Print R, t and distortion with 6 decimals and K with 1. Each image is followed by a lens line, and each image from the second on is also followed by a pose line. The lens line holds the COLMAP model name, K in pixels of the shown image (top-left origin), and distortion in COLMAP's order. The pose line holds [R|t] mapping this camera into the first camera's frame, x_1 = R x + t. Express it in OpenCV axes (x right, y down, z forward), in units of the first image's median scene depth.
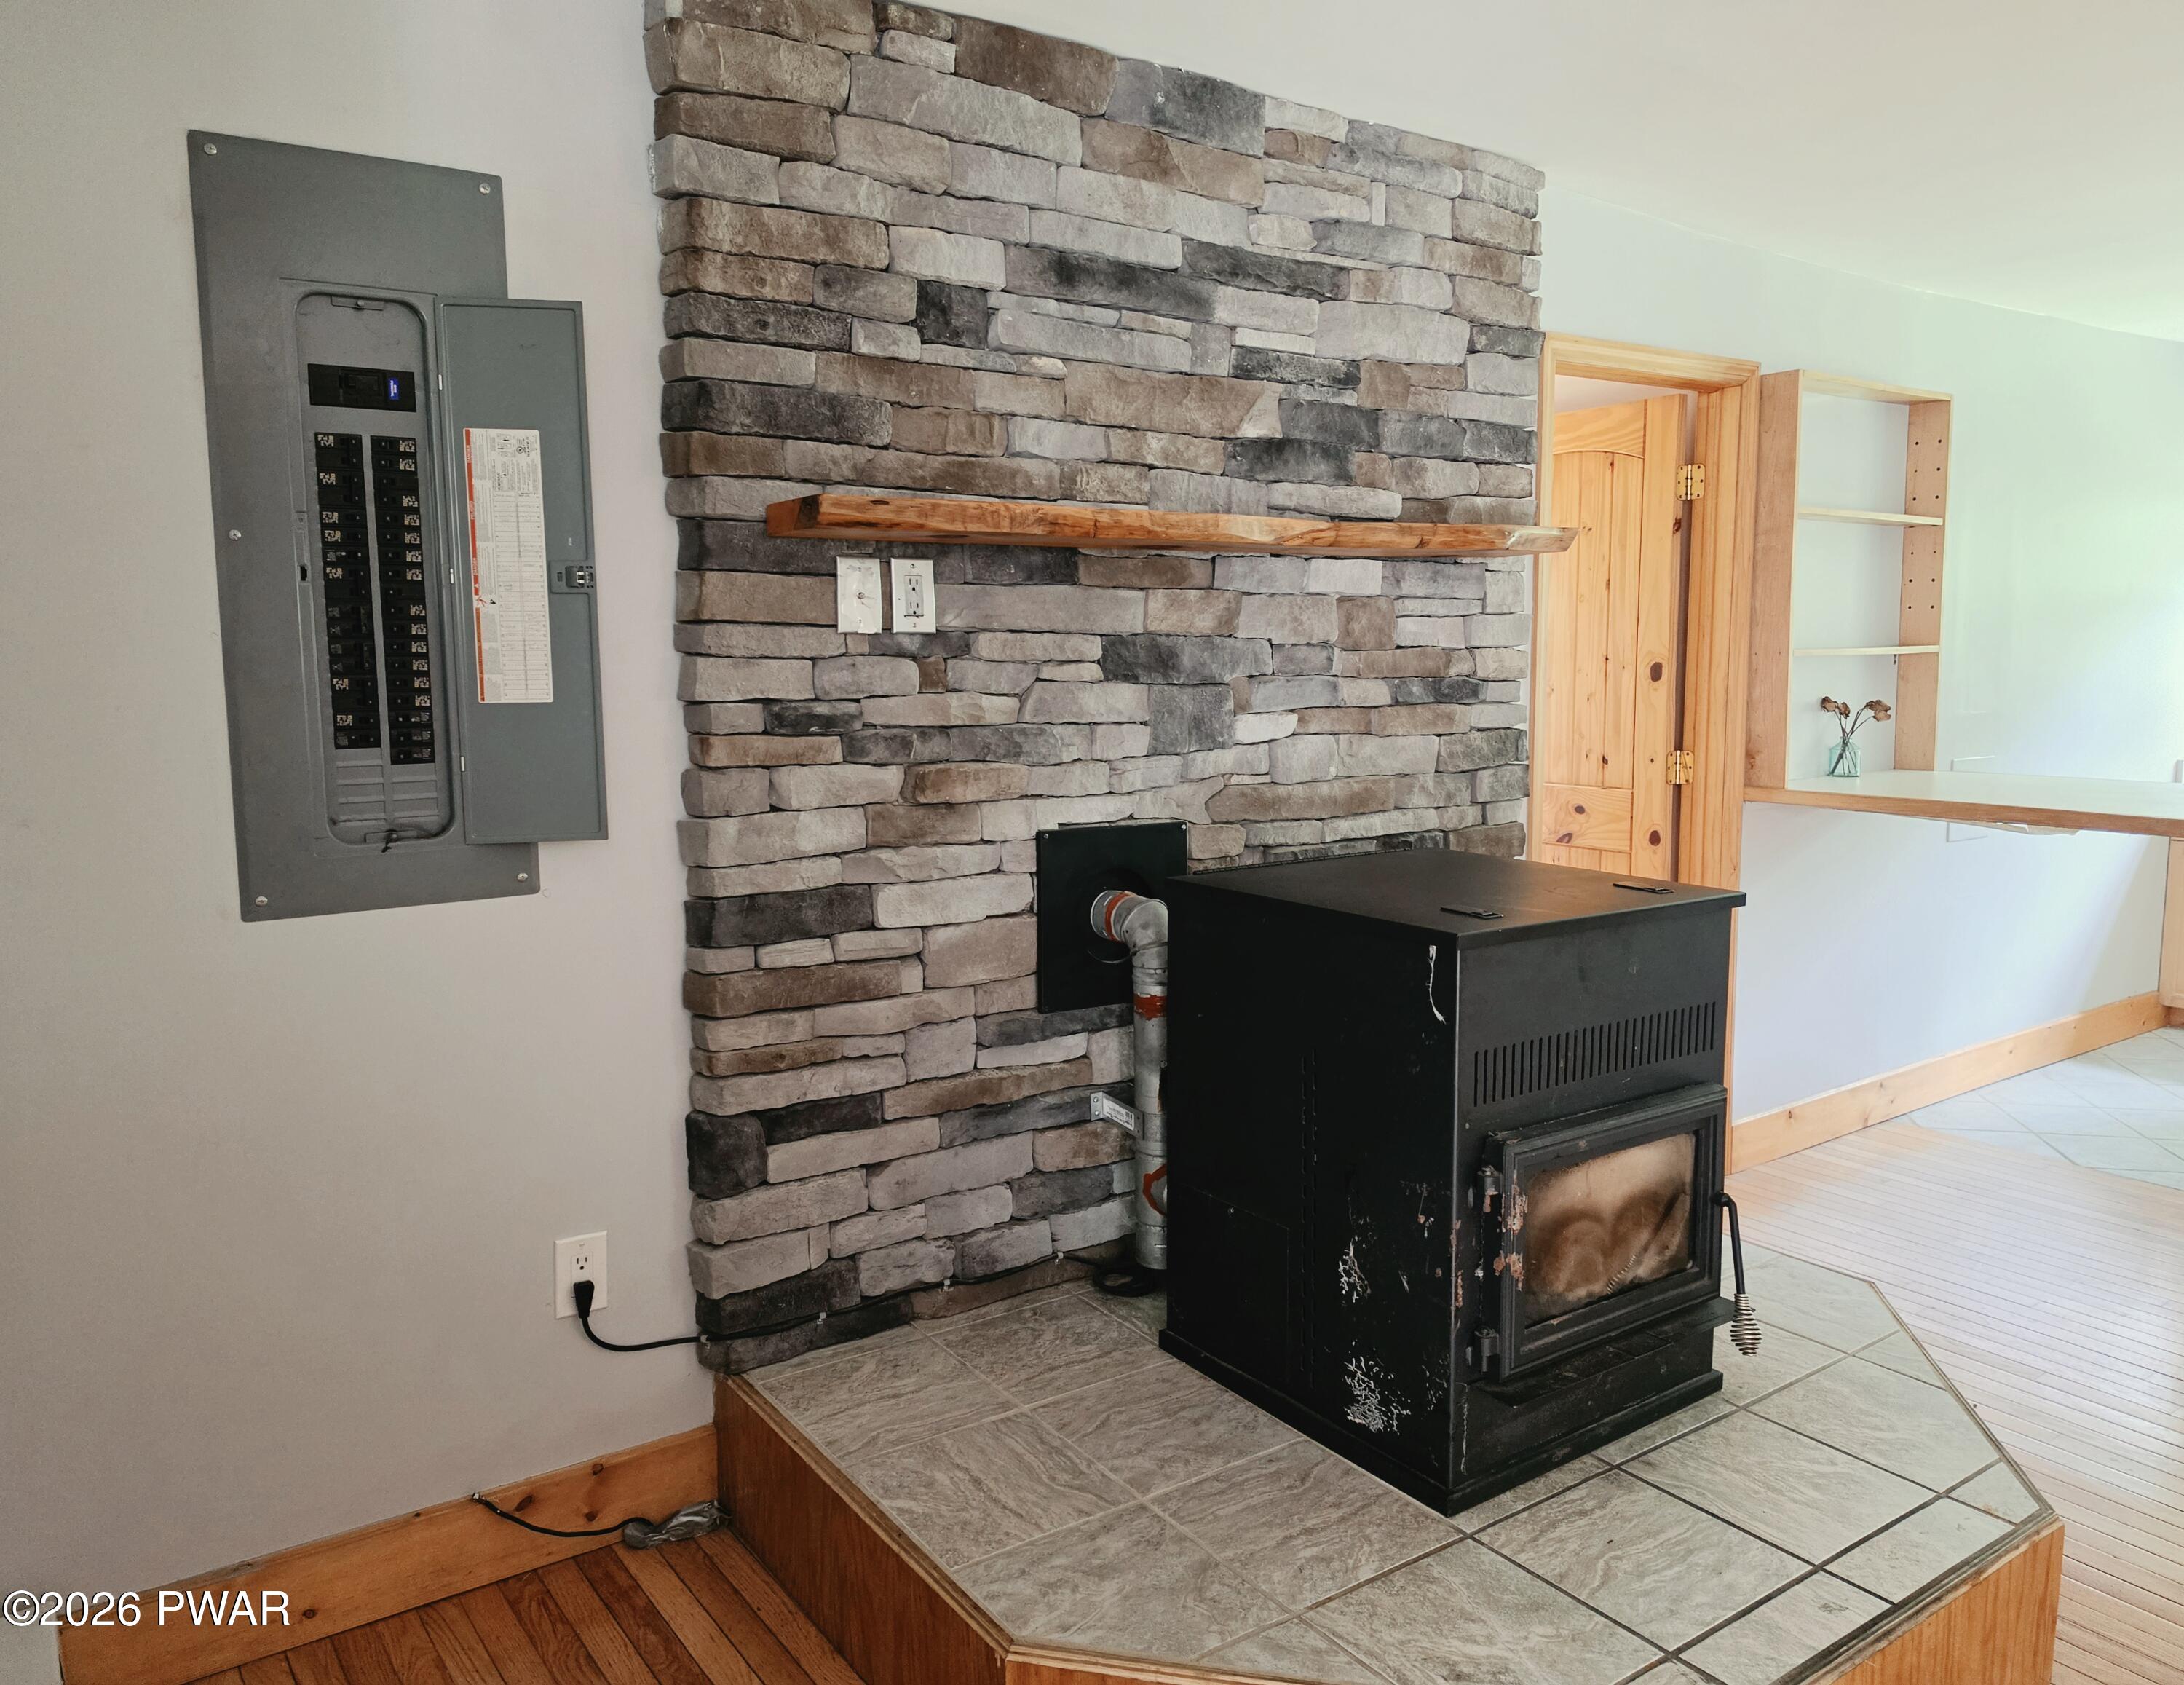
lens RADIAL K [[1544.8, 0, 1075.5], [0, 1544.8, 833.4], [0, 0, 1]] dist [0.065408, -0.020555]
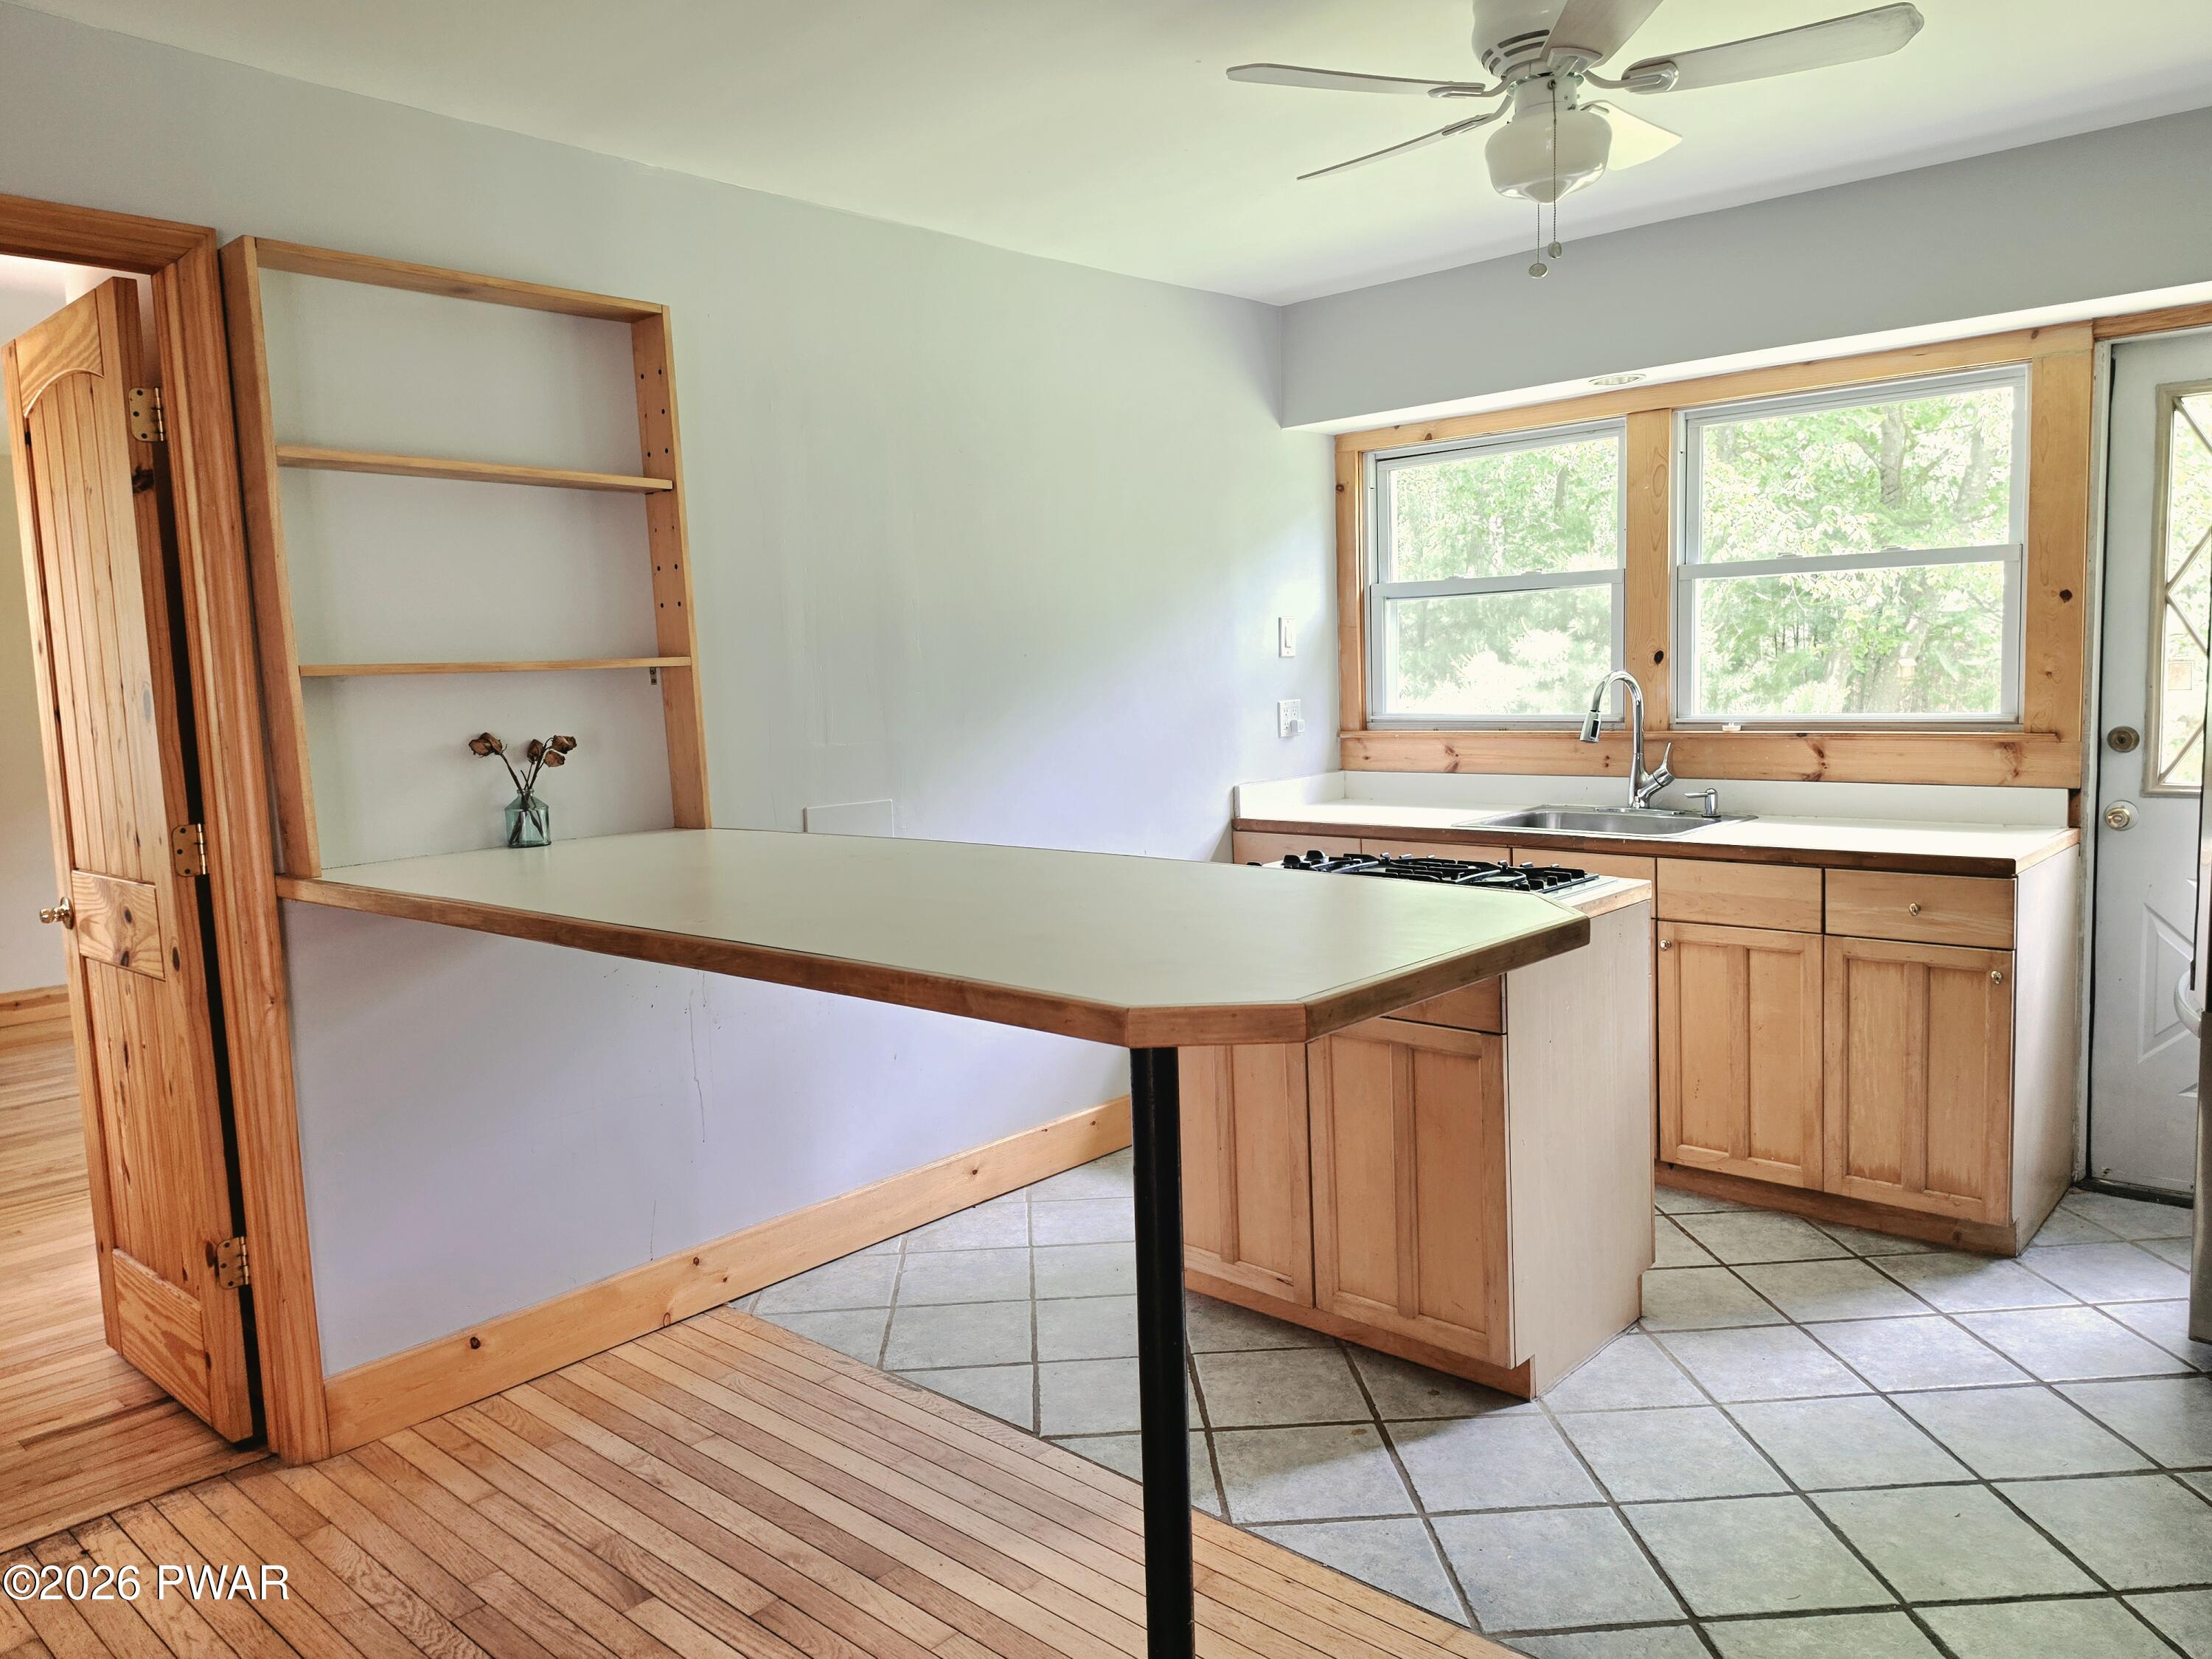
lens RADIAL K [[1540.4, 0, 1064.2], [0, 1540.4, 817.4], [0, 0, 1]] dist [0.041563, -0.070956]
pose [[0.976722, -0.052736, 0.207925, 0.959727], [0.058711, 0.998018, -0.022665, -0.031657], [-0.206318, 0.034345, 0.977882, 0.465233]]
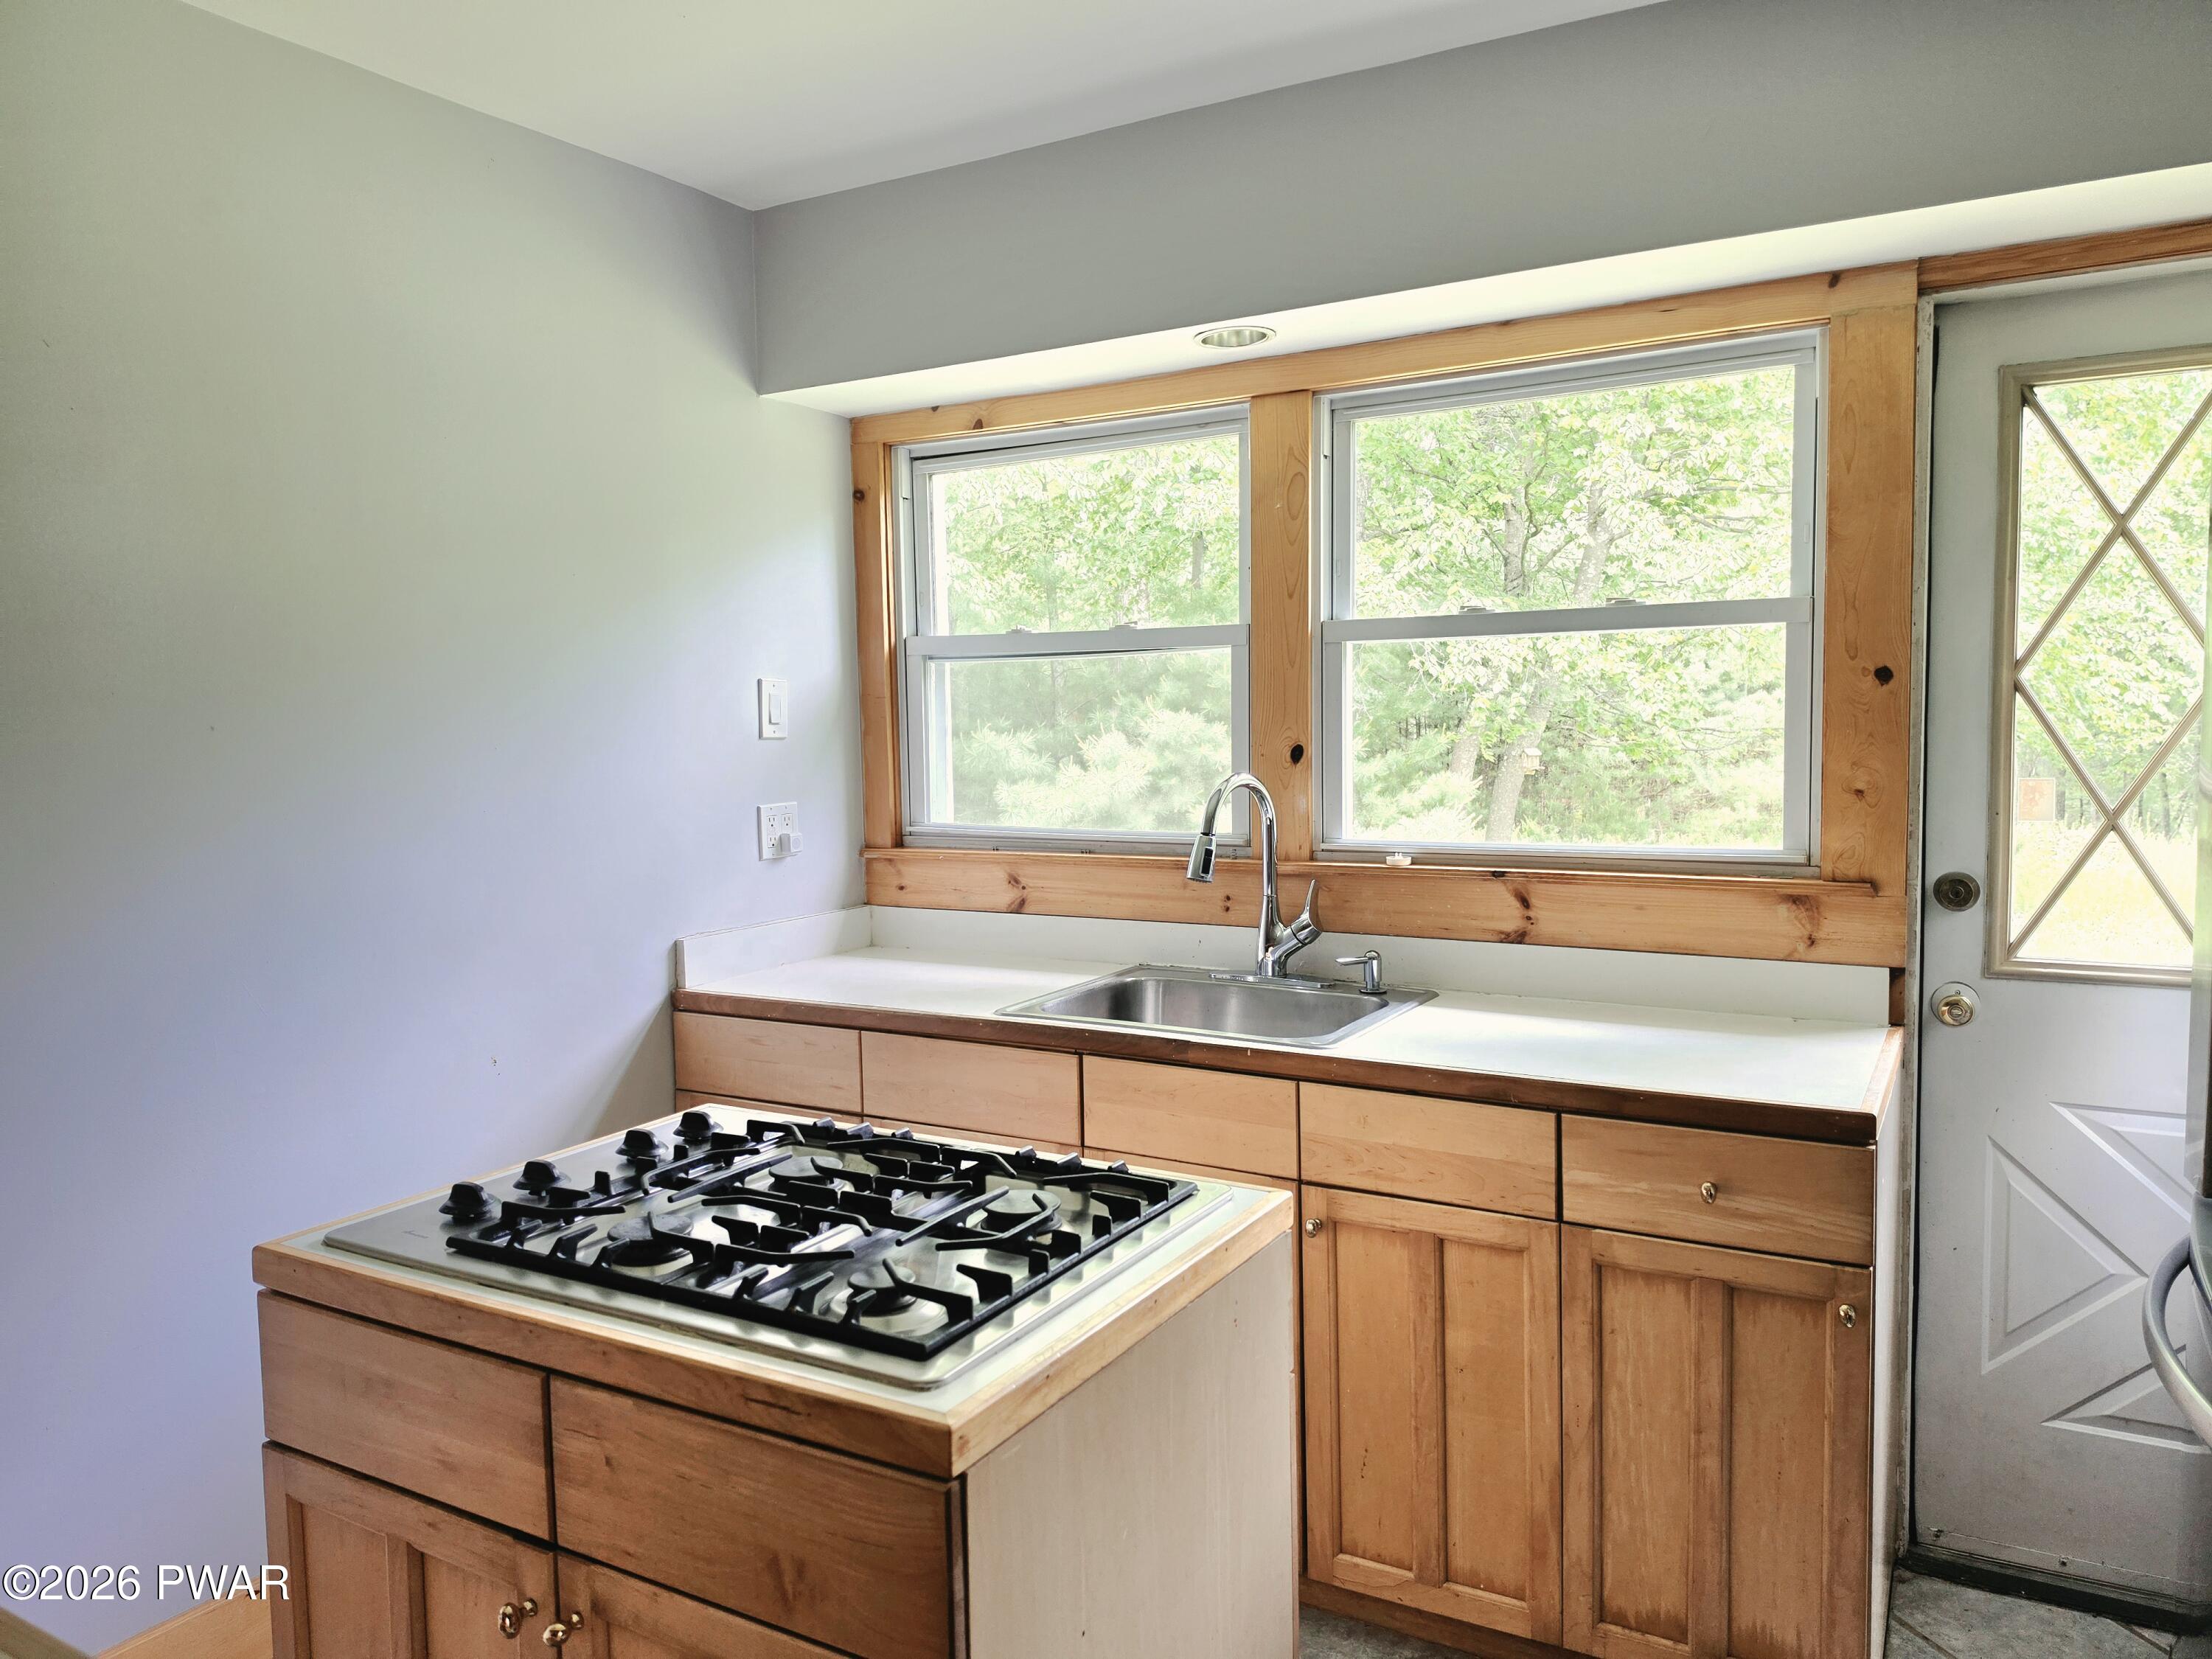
lens RADIAL K [[1540.4, 0, 1055.5], [0, 1540.4, 823.5], [0, 0, 1]] dist [0.041563, -0.070956]
pose [[0.910164, -0.036198, 0.412664, 1.334909], [0.063121, 0.996661, -0.051794, -0.110343], [-0.409411, 0.073189, 0.909410, 1.041944]]
